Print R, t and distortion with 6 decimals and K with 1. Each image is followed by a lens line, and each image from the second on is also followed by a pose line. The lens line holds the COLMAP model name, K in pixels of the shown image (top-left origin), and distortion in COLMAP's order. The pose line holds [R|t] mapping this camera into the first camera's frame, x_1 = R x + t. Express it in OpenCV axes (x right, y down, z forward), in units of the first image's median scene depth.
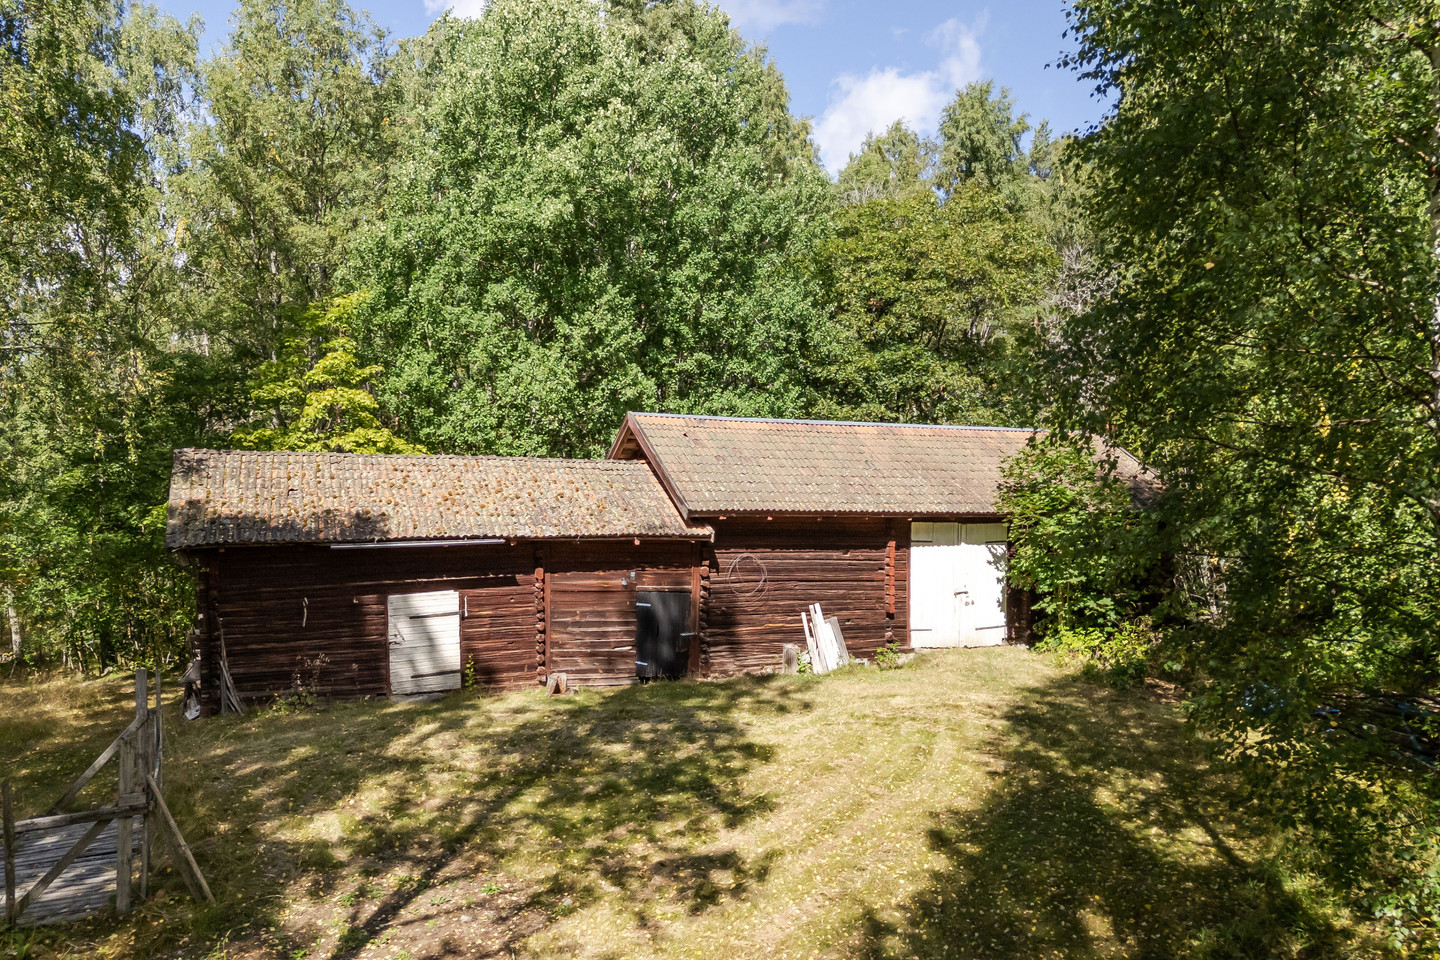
lens RADIAL K [[1145.9, 0, 720.0], [0, 1145.9, 480.0], [0, 0, 1]] dist [0.070105, -0.154527]
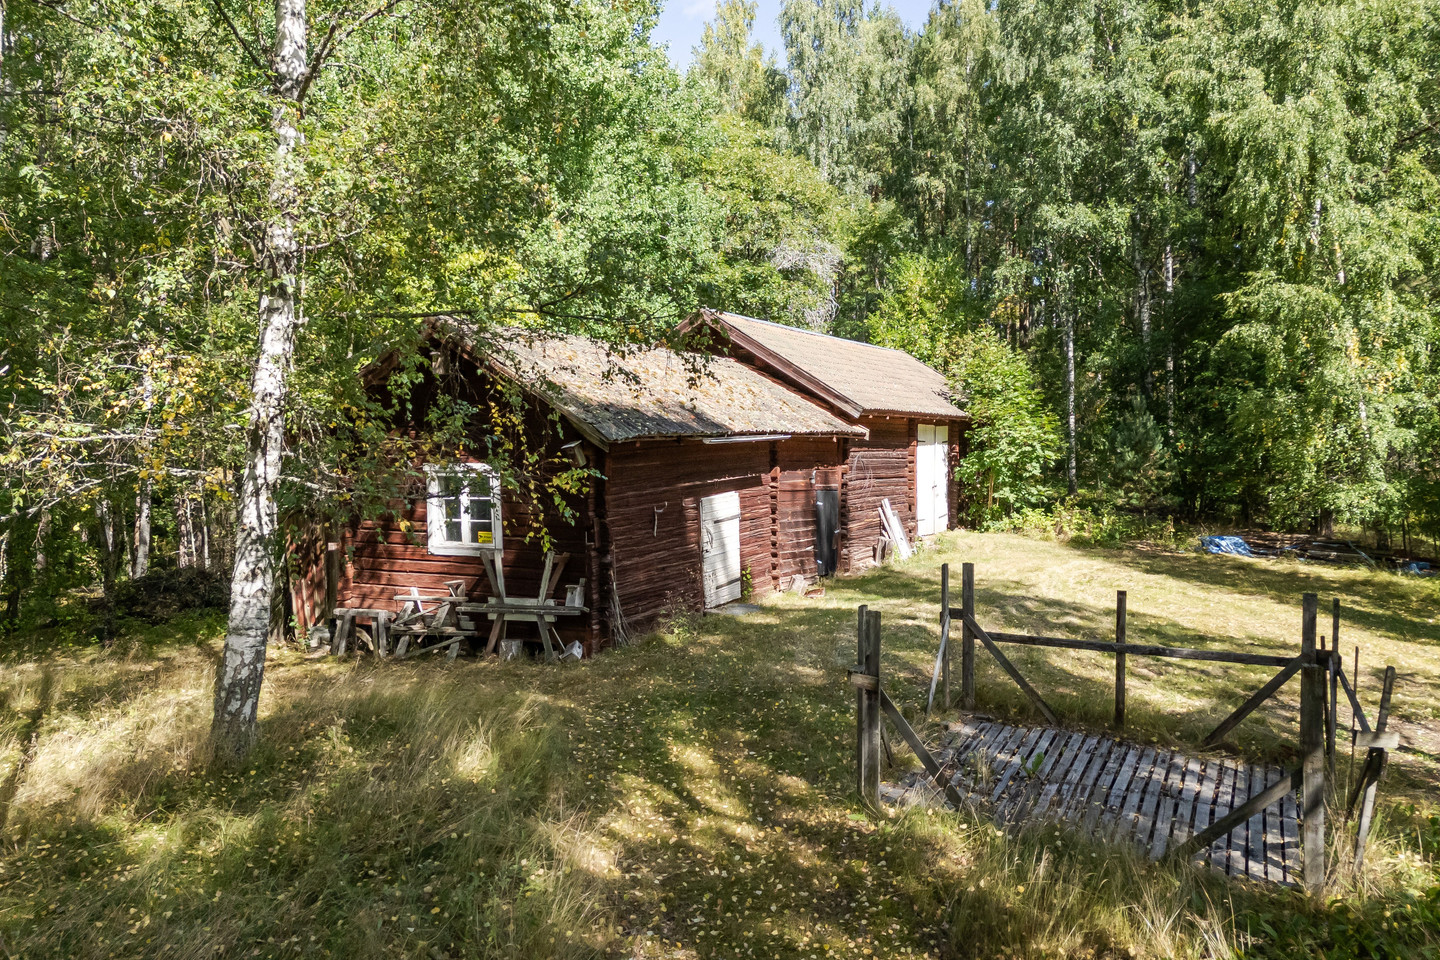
lens RADIAL K [[1145.9, 0, 720.0], [0, 1145.9, 480.0], [0, 0, 1]] dist [0.070105, -0.154527]
pose [[0.768546, -0.025117, 0.639302, -0.783803], [-0.013912, 0.998337, 0.055948, 0.034709], [-0.639644, -0.051892, 0.766918, 0.297840]]
